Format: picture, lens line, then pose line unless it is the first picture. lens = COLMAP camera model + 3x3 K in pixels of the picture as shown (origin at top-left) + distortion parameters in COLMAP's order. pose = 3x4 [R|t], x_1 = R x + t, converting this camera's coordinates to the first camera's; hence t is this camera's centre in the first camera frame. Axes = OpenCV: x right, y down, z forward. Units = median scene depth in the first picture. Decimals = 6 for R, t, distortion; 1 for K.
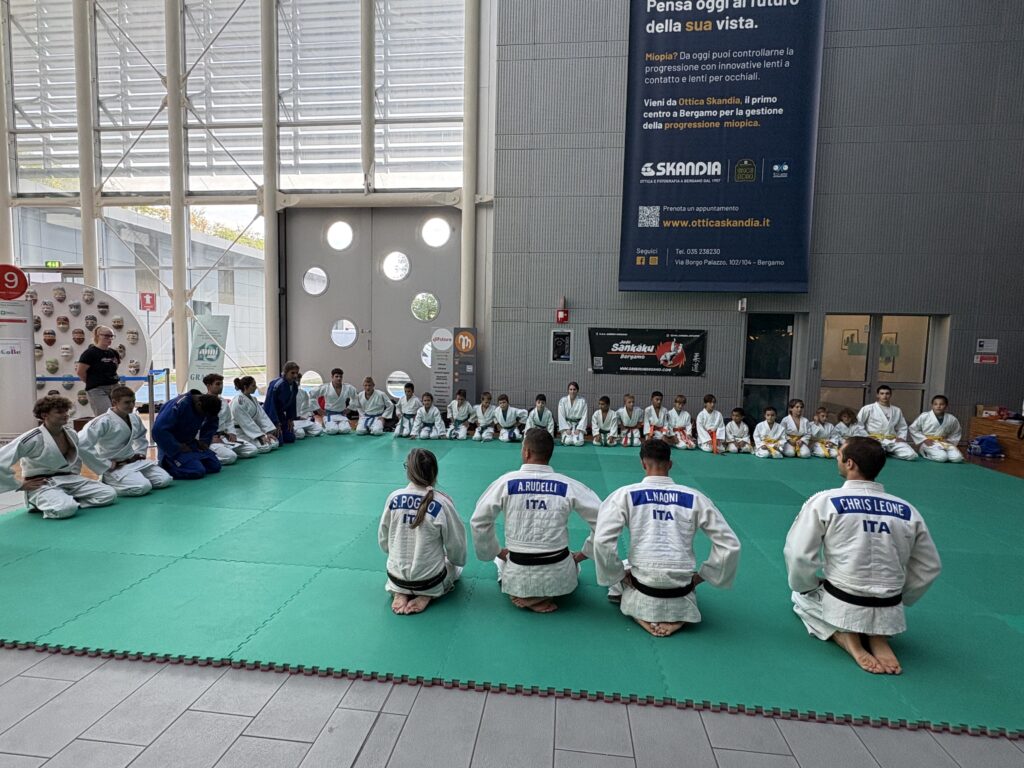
lens RADIAL K [[527.8, 0, 509.9], [0, 527.8, 384.9], [0, 0, 1]] dist [0.000453, -0.000052]
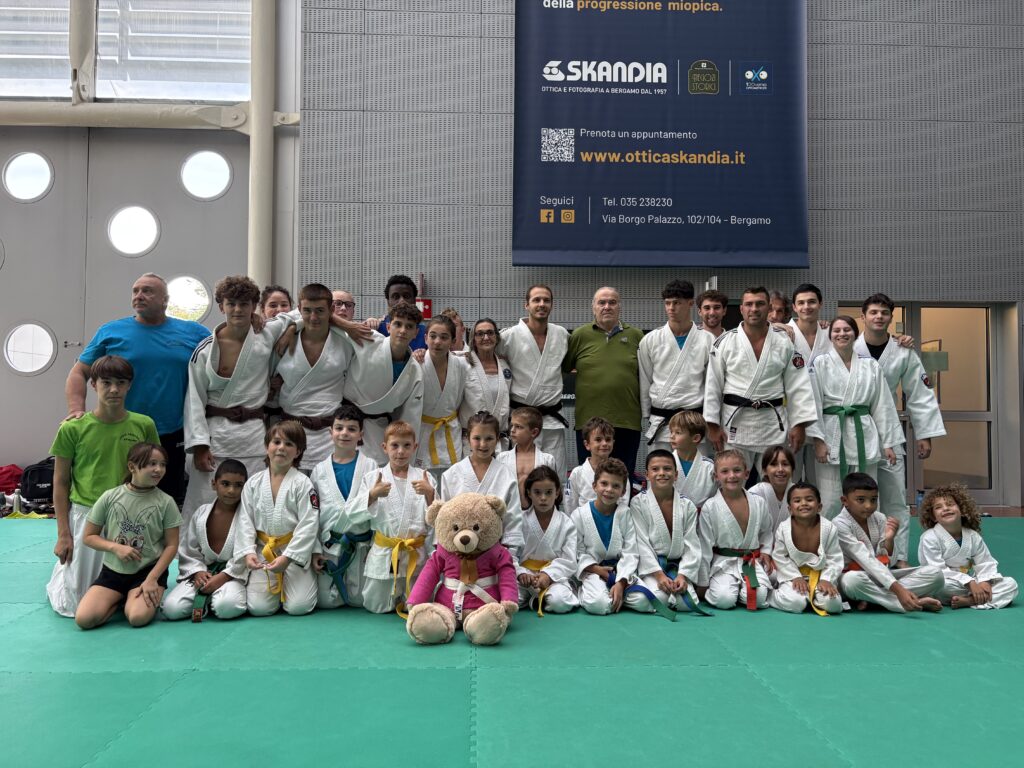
lens RADIAL K [[778.9, 0, 512.7], [0, 778.9, 381.9], [0, 0, 1]] dist [0.016434, -0.001728]
pose [[0.988234, -0.011129, 0.152543, 0.068600], [0.028951, 0.992931, -0.115111, 0.053993], [-0.150183, 0.118173, 0.981570, 0.148970]]
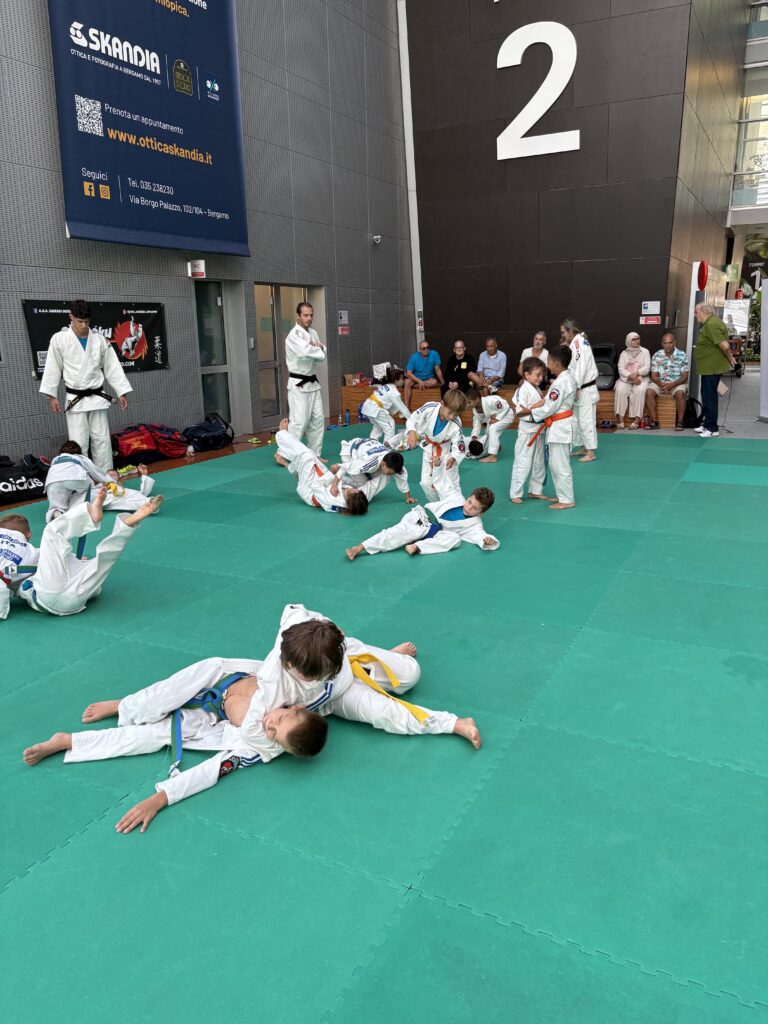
lens RADIAL K [[774.3, 0, 394.2], [0, 774.3, 506.3], [0, 0, 1]] dist [0.046812, -0.057470]
pose [[0.345185, -0.242684, 0.906615, -0.543345], [0.100558, 0.969993, 0.221363, -0.038497], [-0.933132, 0.014756, 0.359231, 0.327804]]
